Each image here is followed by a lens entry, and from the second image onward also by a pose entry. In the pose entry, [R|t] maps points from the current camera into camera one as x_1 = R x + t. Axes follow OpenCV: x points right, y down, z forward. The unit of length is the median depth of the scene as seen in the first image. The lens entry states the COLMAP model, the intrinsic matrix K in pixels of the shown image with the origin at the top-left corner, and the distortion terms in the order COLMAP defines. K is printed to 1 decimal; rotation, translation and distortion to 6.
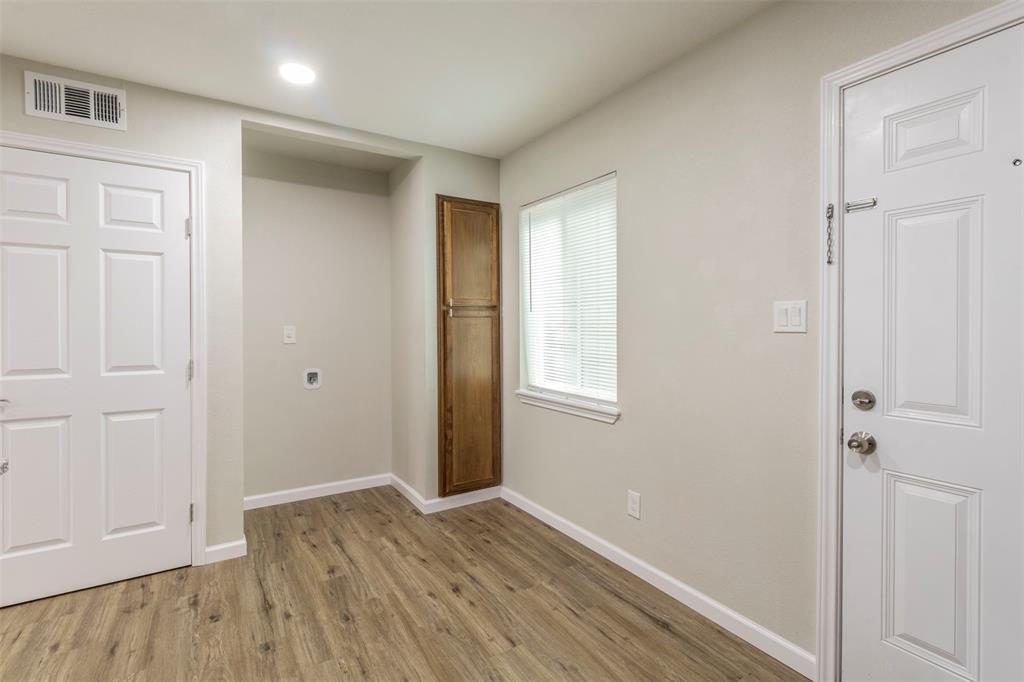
lens RADIAL K [[467.0, 0, 506.7], [0, 467.0, 328.4], [0, 0, 1]] dist [-0.000151, 0.000091]
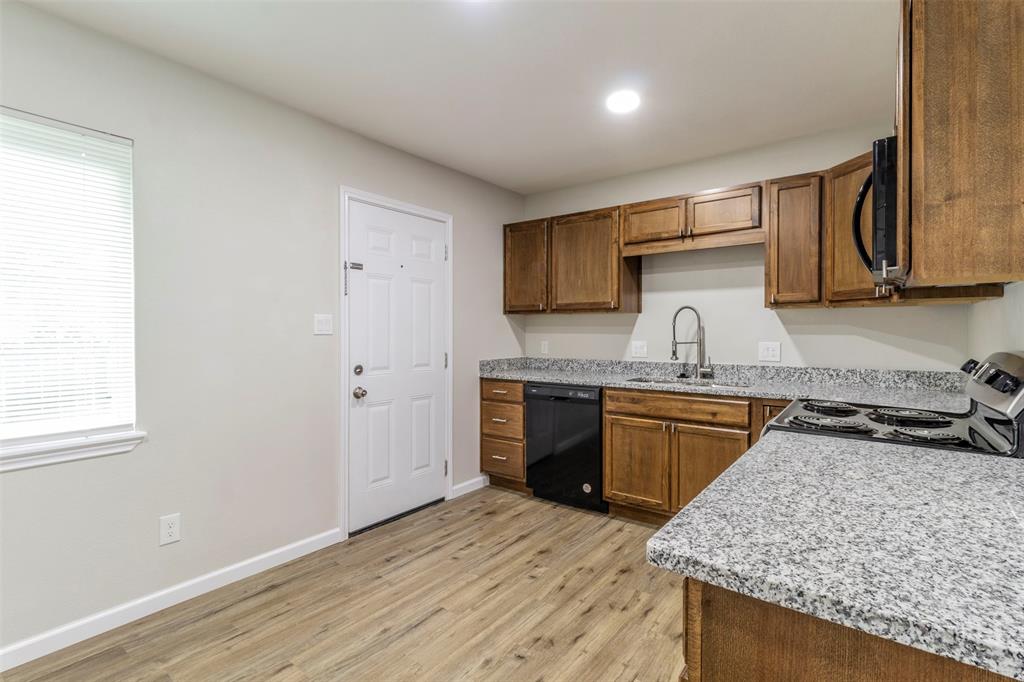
lens RADIAL K [[467.0, 0, 506.7], [0, 467.0, 328.4], [0, 0, 1]] dist [-0.000151, 0.000091]
pose [[-0.328750, 0.007143, 0.944390, -1.053652], [0.002877, 0.999974, -0.006562, -0.000297], [-0.944413, 0.000560, -0.328762, 0.913693]]
